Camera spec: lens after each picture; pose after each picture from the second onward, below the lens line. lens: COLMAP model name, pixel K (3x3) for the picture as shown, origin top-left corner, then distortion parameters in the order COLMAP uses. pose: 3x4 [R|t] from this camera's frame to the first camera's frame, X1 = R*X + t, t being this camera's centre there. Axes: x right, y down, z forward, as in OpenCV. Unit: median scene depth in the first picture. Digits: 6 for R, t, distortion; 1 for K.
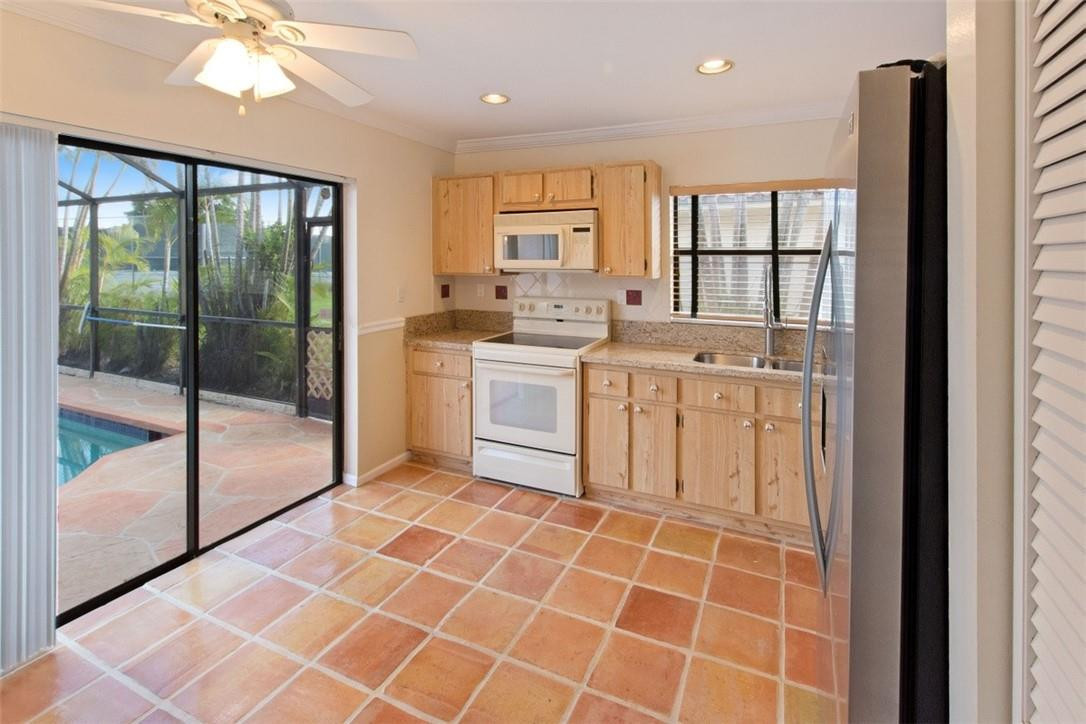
lens RADIAL K [[503.2, 0, 546.3], [0, 503.2, 259.0], [0, 0, 1]] dist [-0.000286, 0.000278]
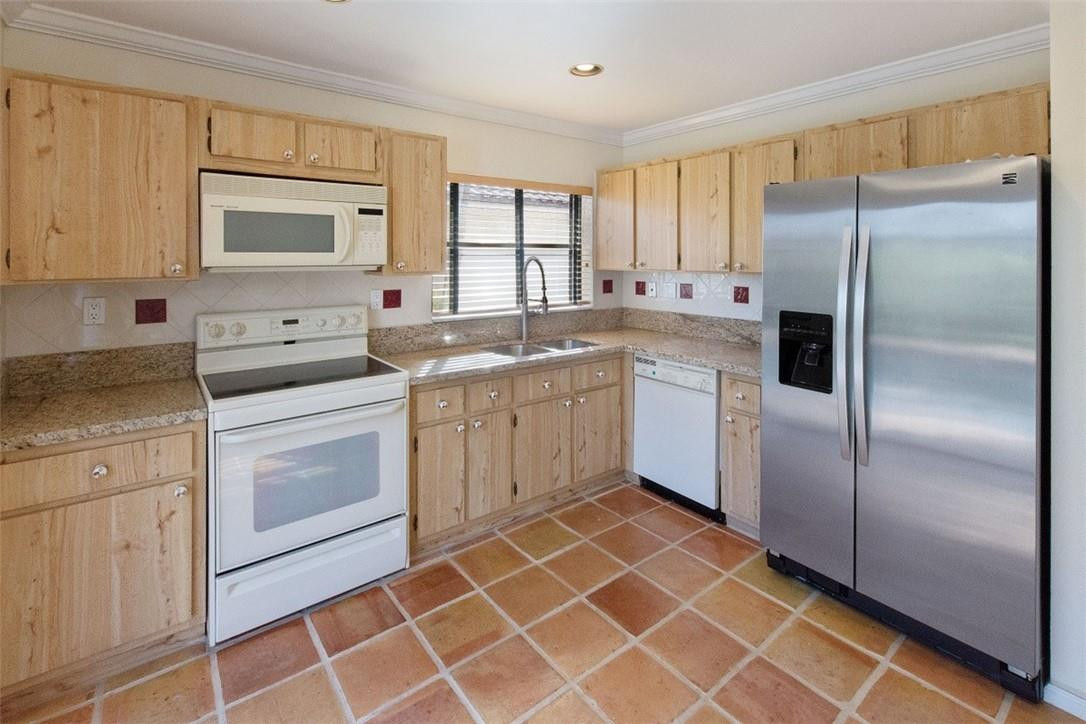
lens RADIAL K [[513.5, 0, 544.9], [0, 513.5, 253.4], [0, 0, 1]] dist [0.001138, 0.000013]
pose [[0.449731, -0.000949, 0.893163, -0.517882], [-0.000188, 0.999999, 0.001158, 0.002357], [-0.893164, -0.000689, 0.449731, 0.459364]]
